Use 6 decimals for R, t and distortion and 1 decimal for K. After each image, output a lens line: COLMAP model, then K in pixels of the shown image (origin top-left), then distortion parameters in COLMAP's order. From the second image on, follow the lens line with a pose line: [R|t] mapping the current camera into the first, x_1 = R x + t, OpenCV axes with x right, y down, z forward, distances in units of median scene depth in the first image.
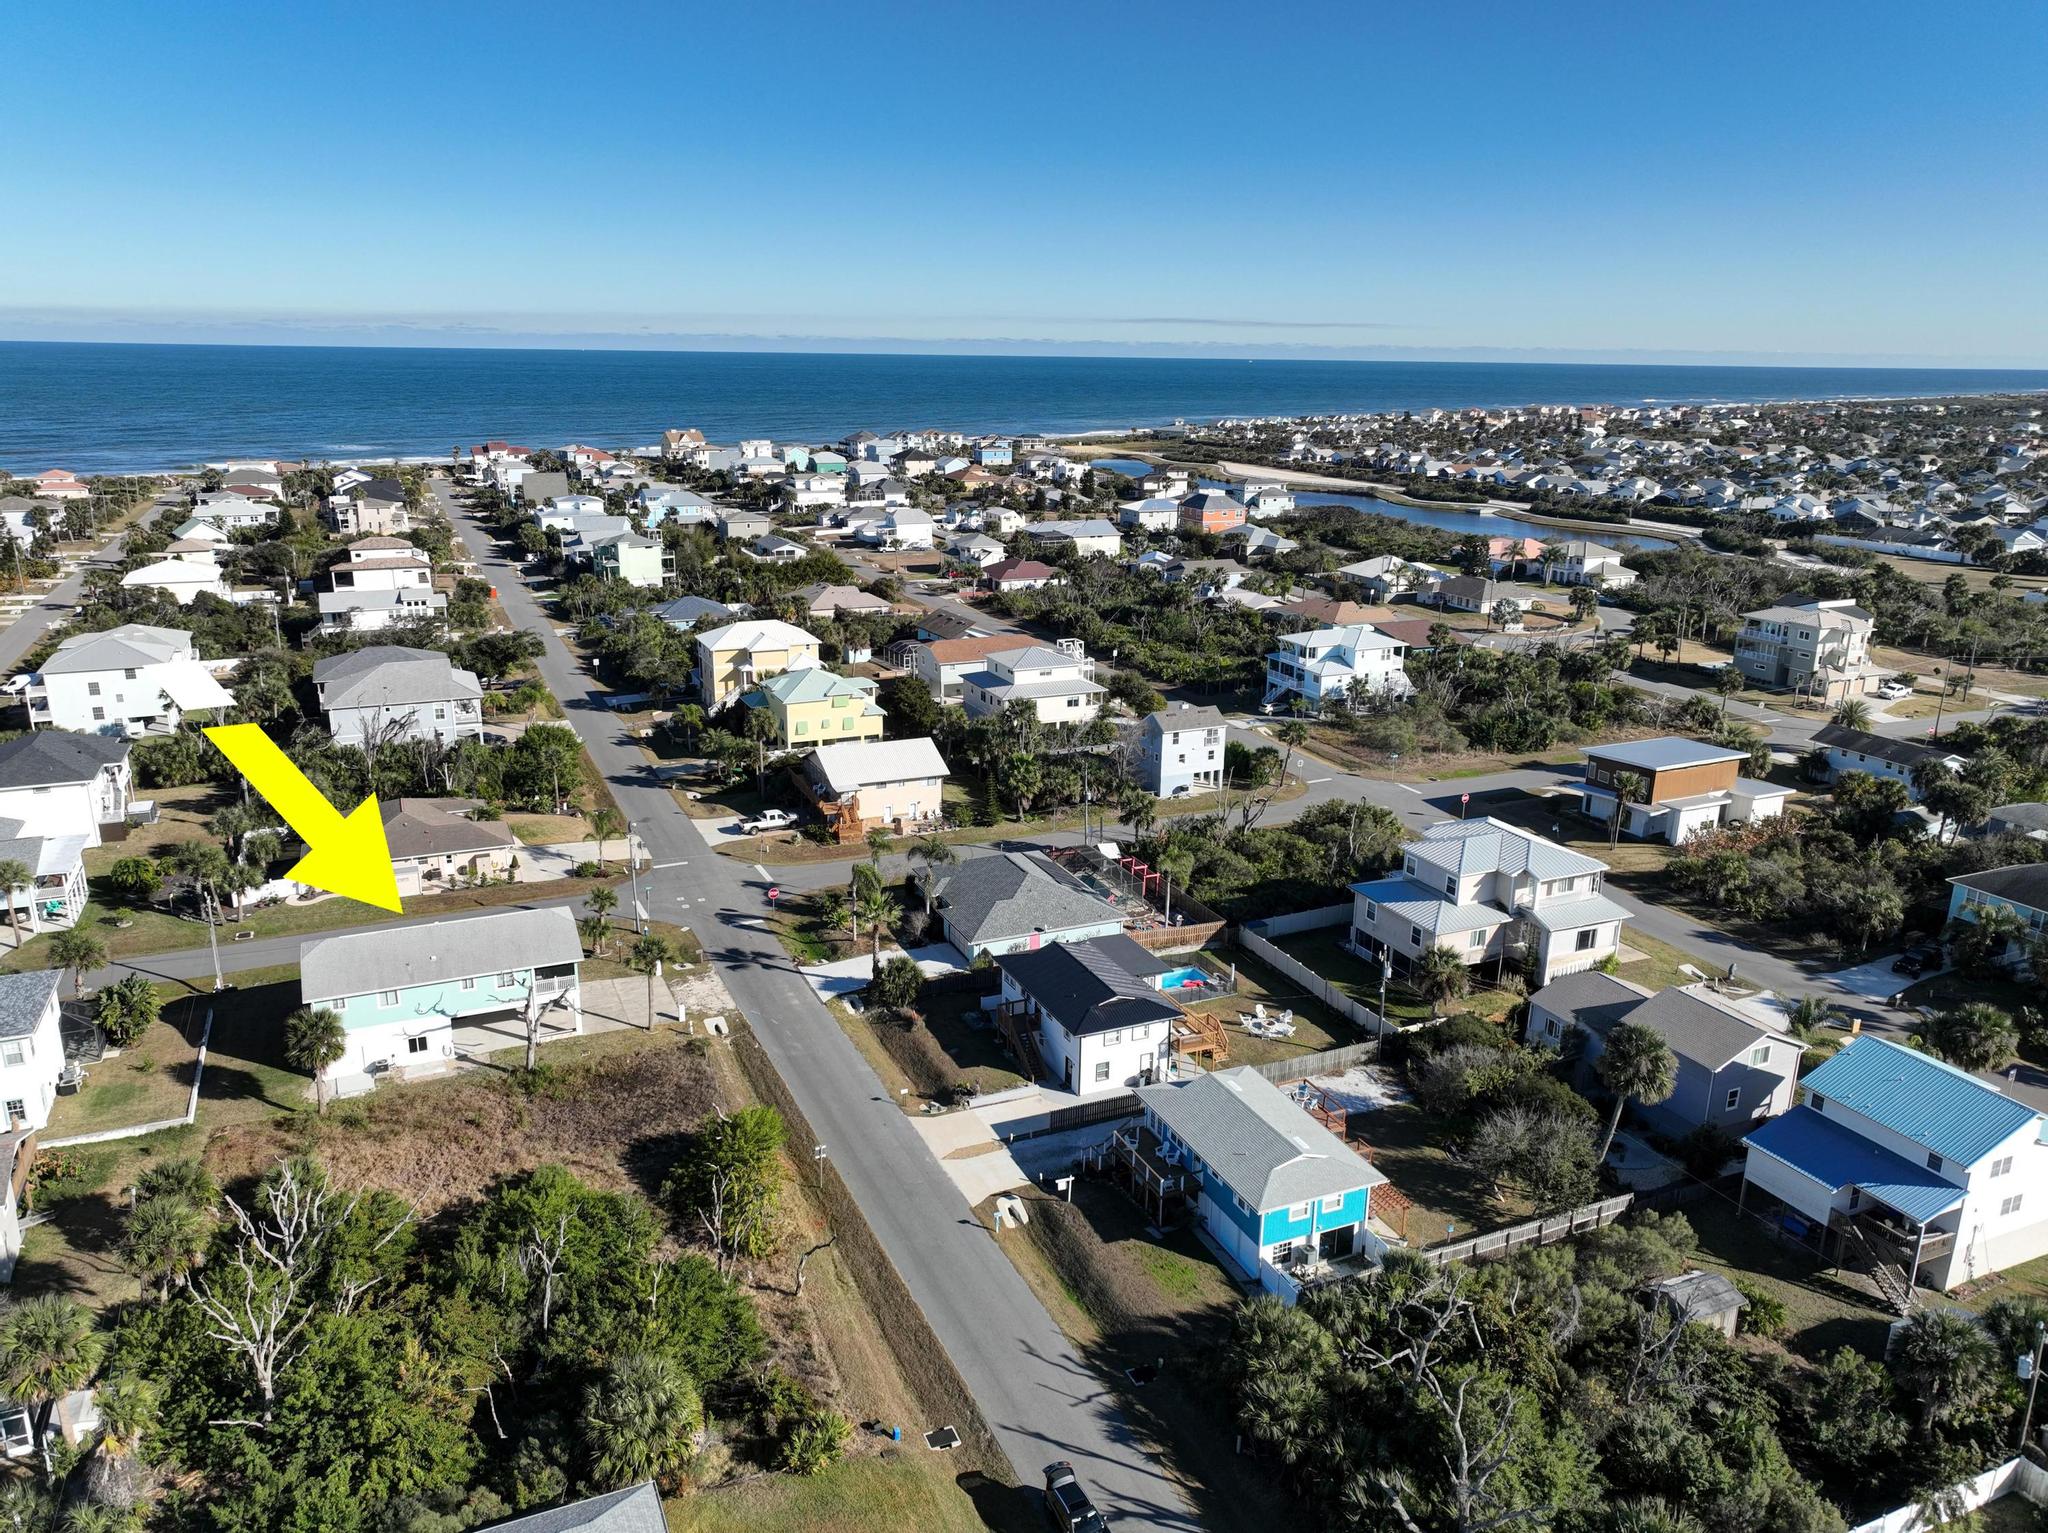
lens RADIAL K [[1447.2, 0, 1024.0], [0, 1447.2, 766.5], [0, 0, 1]] dist [0.002212, 0.015724]
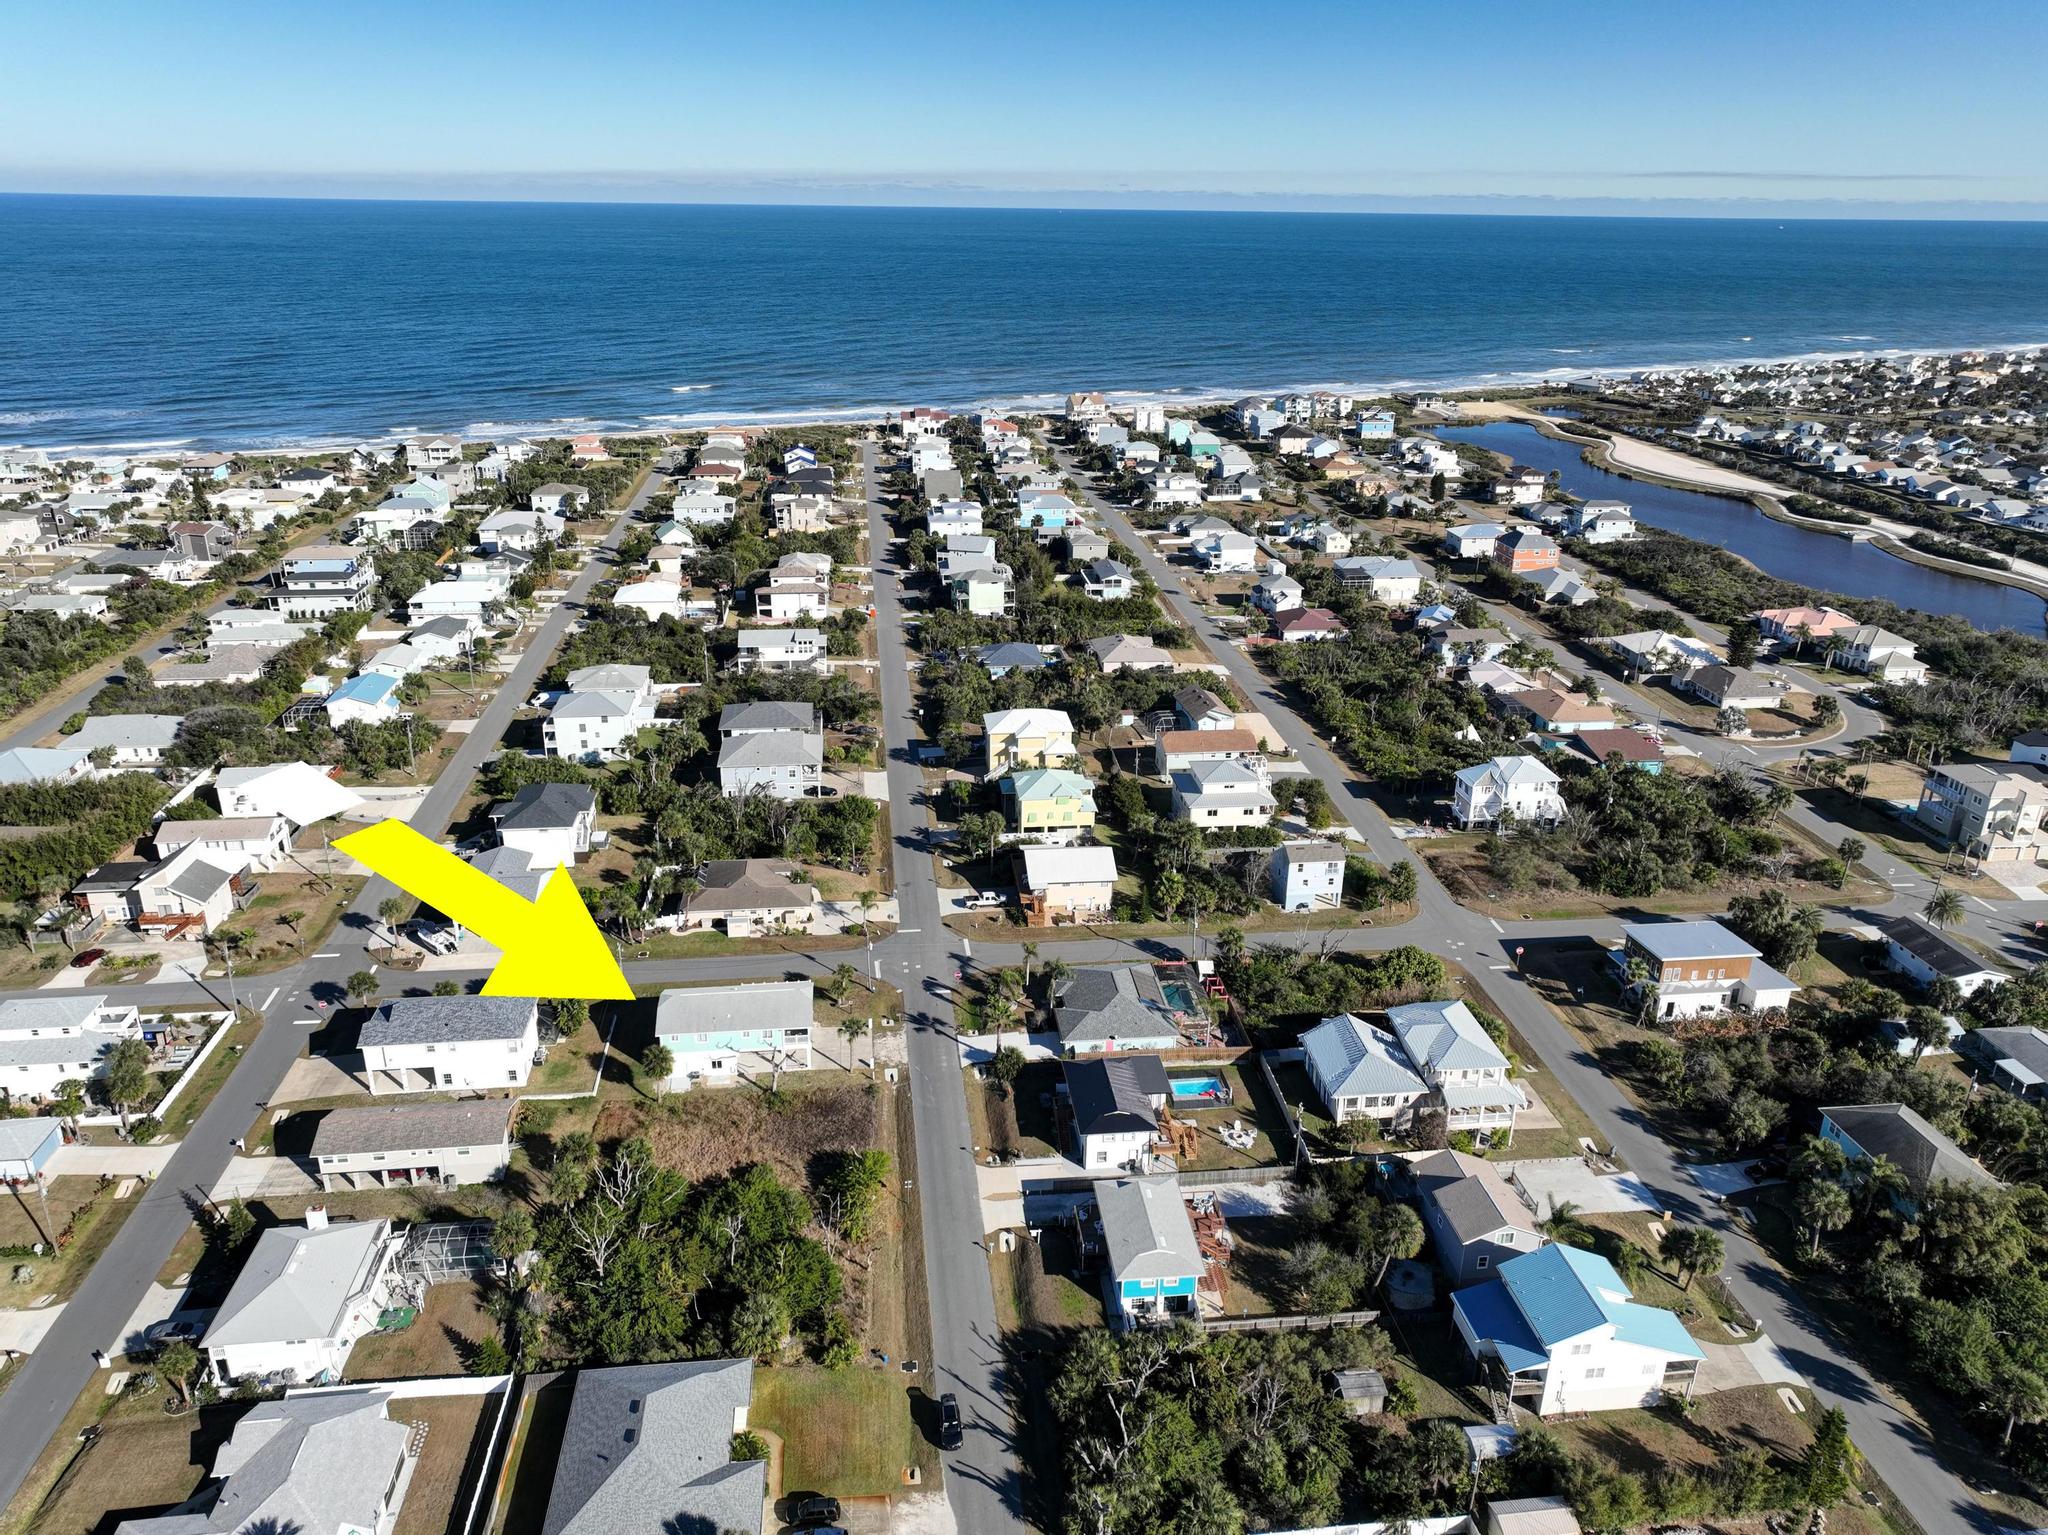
lens RADIAL K [[1447.2, 0, 1024.0], [0, 1447.2, 767.5], [0, 0, 1]] dist [0.002212, 0.015724]
pose [[0.953102, 0.110395, -0.281796, 0.318034], [-0.084844, 0.991226, 0.101353, -0.310279], [0.290512, -0.072691, 0.954106, -0.425936]]
